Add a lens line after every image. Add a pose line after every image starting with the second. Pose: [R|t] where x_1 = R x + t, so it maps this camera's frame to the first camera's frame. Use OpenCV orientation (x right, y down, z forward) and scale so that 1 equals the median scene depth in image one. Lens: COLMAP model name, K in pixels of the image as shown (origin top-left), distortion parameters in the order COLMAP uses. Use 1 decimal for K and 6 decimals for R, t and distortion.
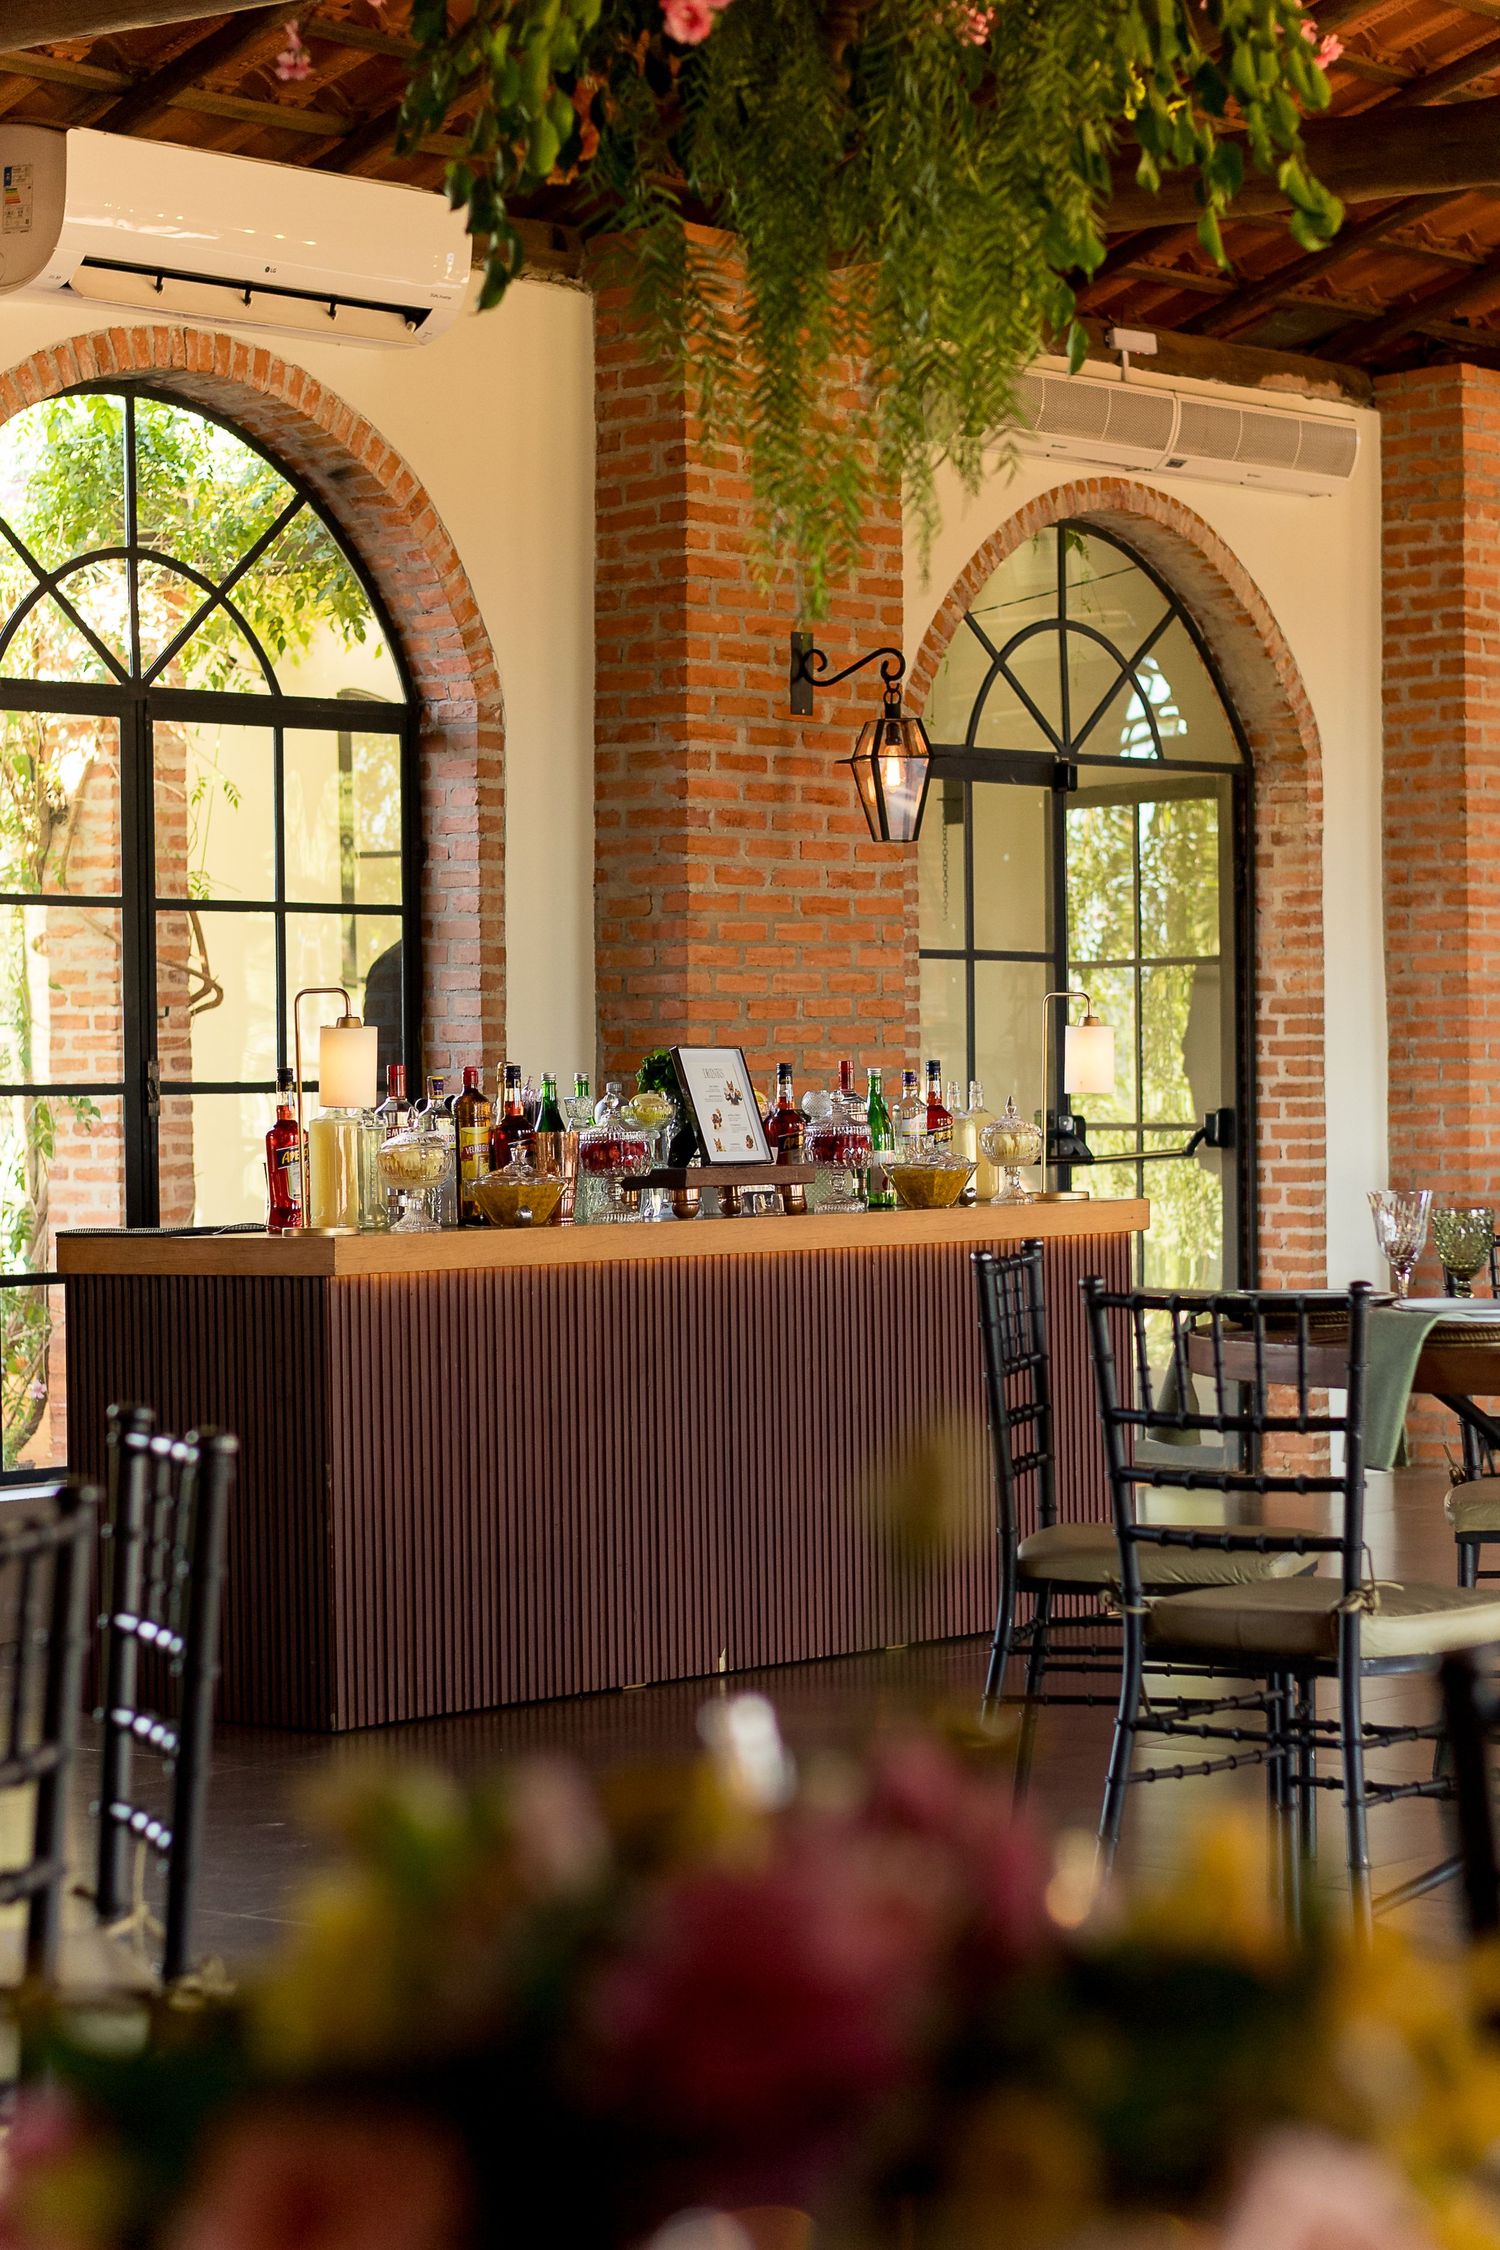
lens RADIAL K [[5054.4, 0, 750.0], [0, 5054.4, 1125.0], [0, 0, 1]] dist [0.003861, 0.036623]
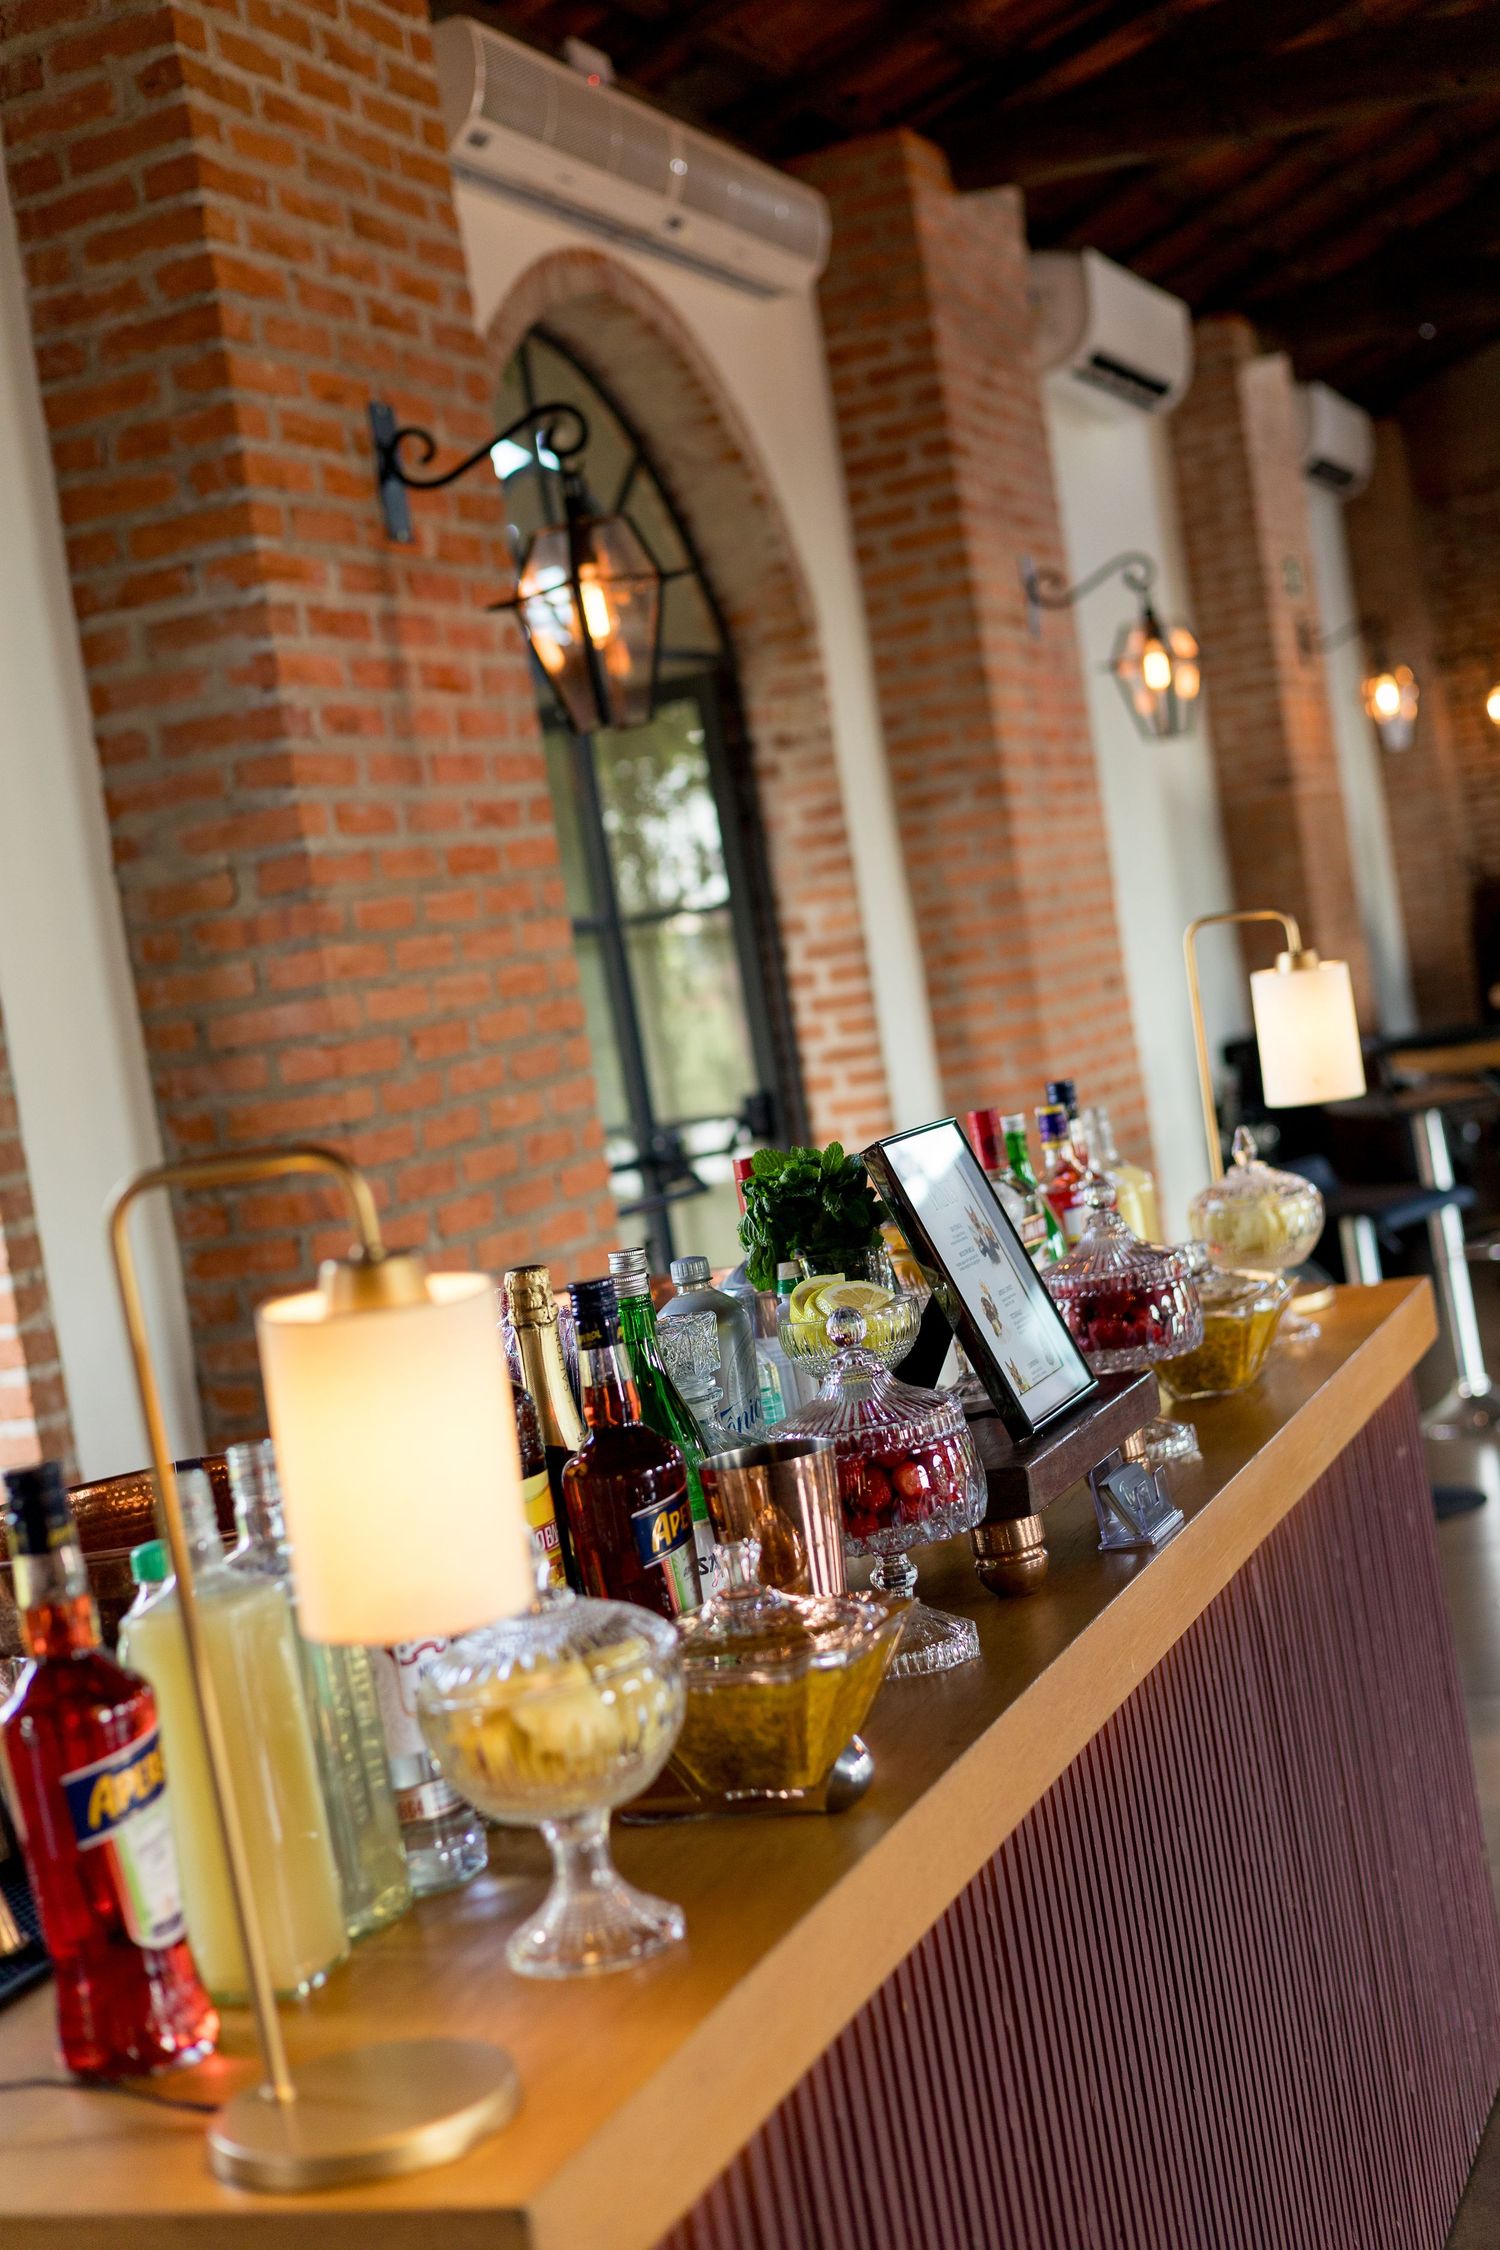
lens RADIAL K [[3150.0, 0, 750.0], [0, 3150.0, 1125.0], [0, 0, 1]] dist [0.009520, -0.094611]
pose [[0.931446, -0.155911, 0.328784, -0.085695], [0.149645, 0.987740, 0.044447, -0.024450], [-0.331683, 0.007801, 0.943359, 0.651994]]
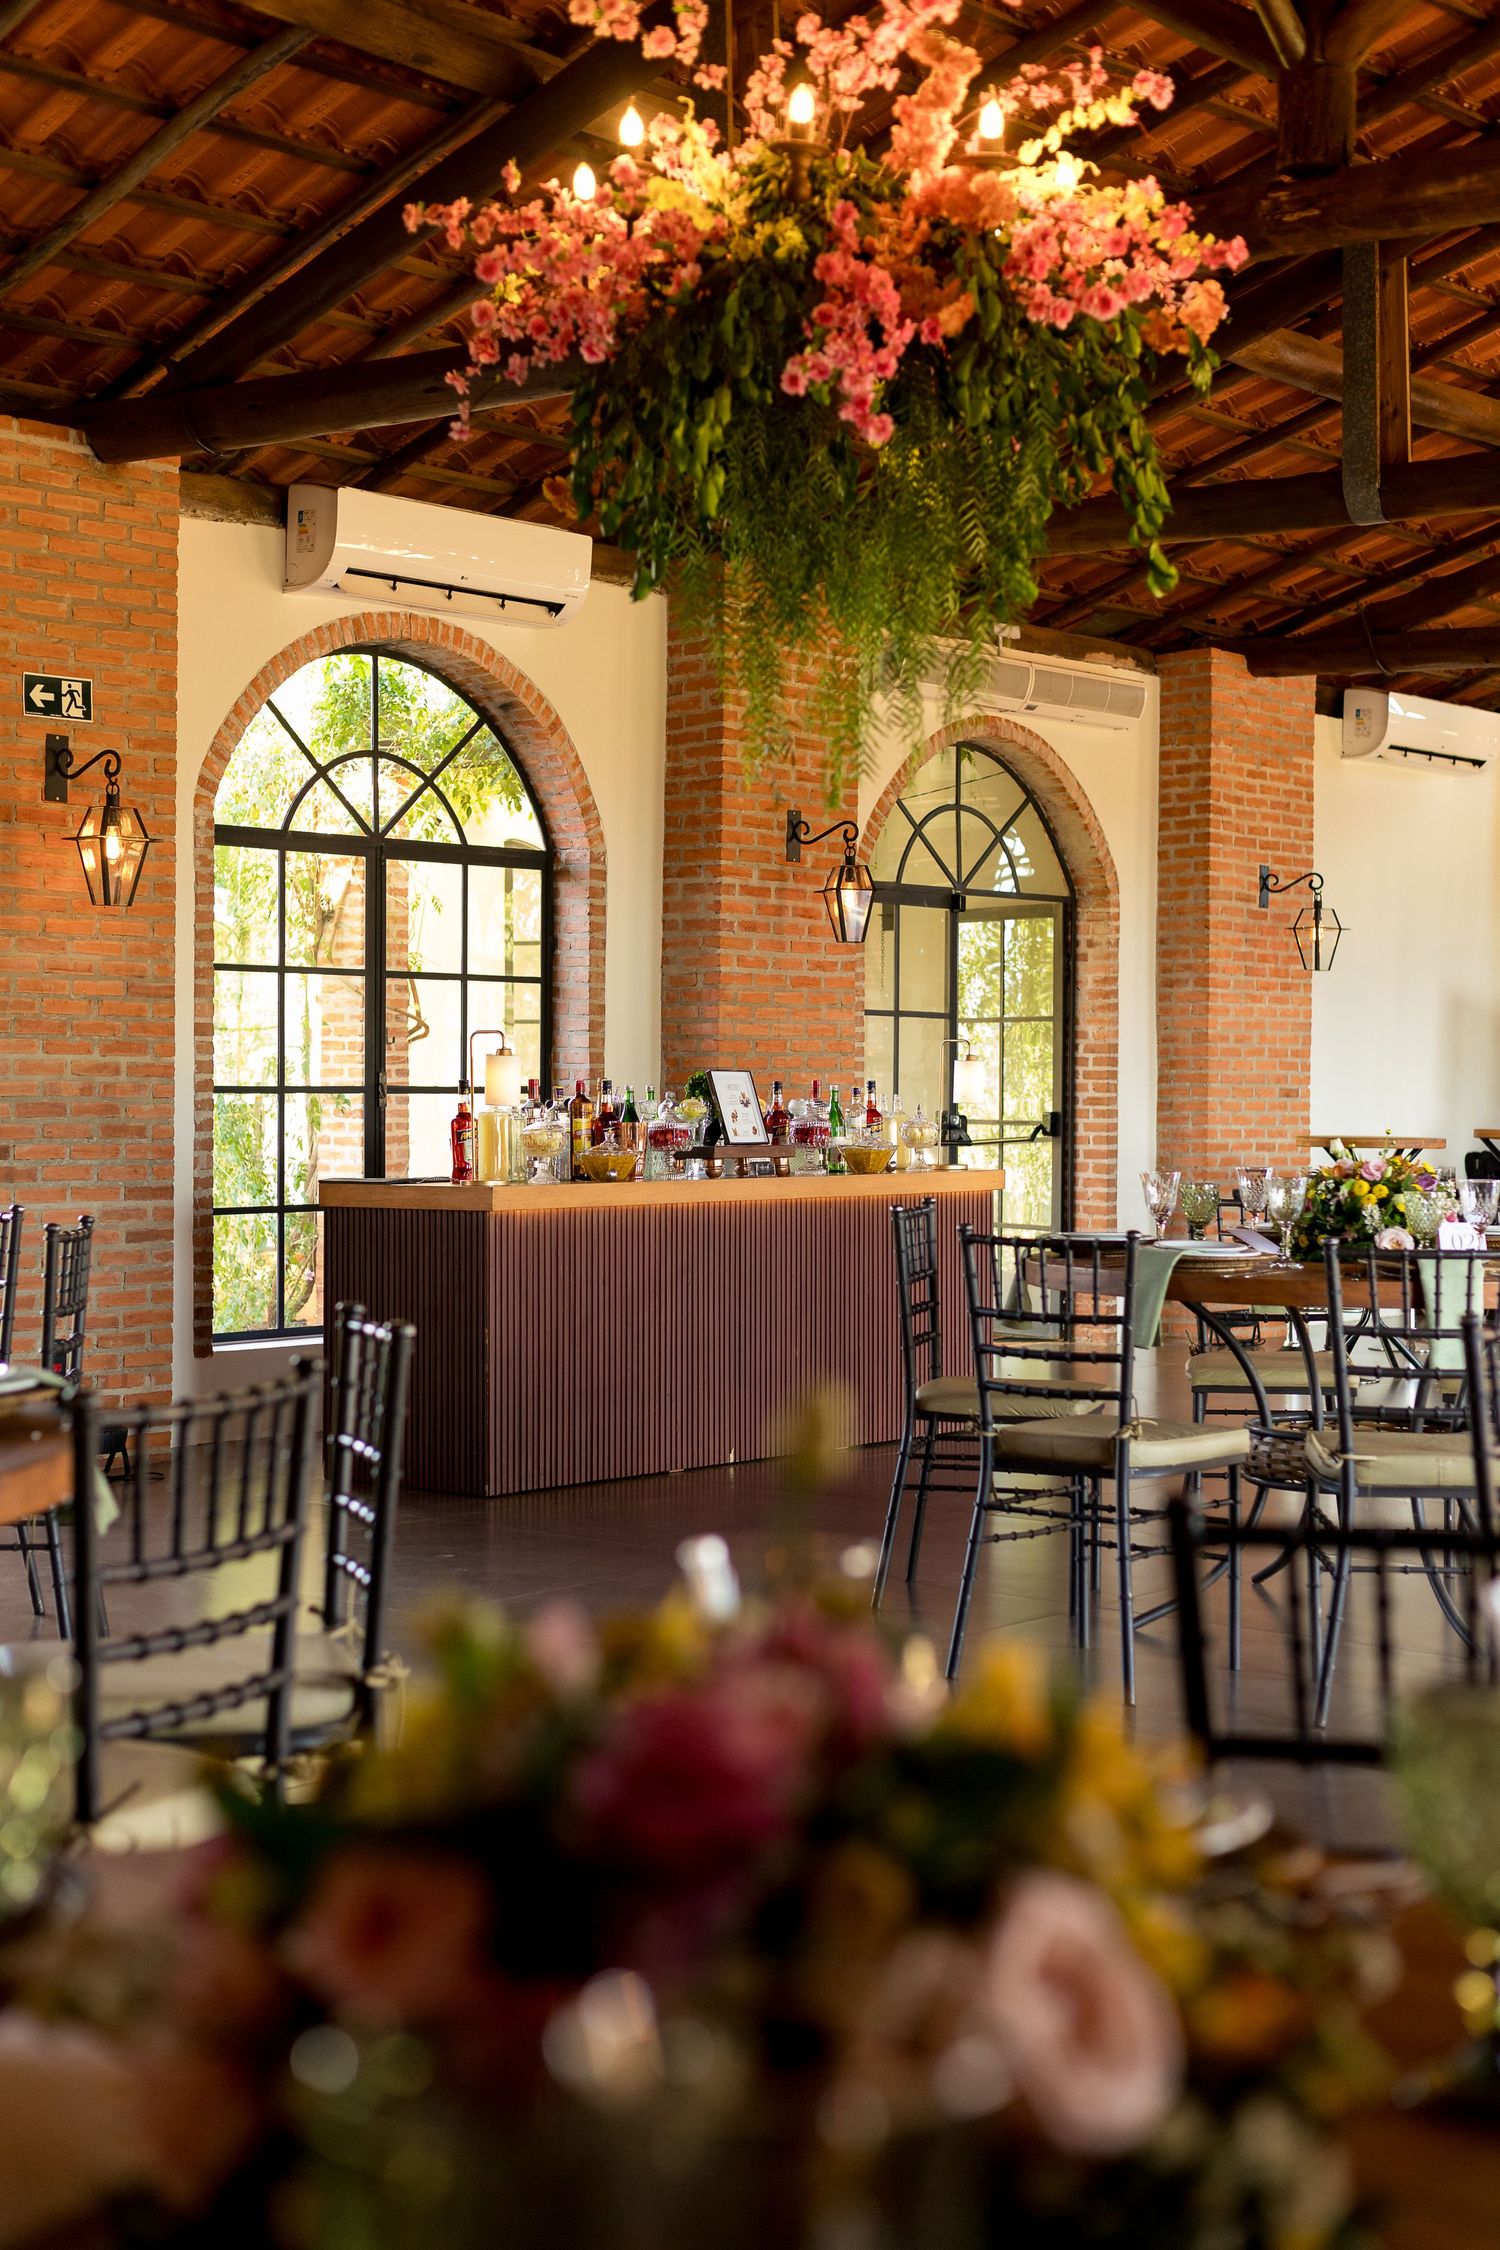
lens RADIAL K [[3150.0, 0, 750.0], [0, 3150.0, 1125.0], [0, 0, 1]] dist [0.009520, -0.094611]
pose [[0.999847, 0.017104, -0.003723, 0.001762], [-0.017087, 0.999844, 0.004418, -0.002314], [0.003798, -0.004354, 0.999983, 0.005058]]
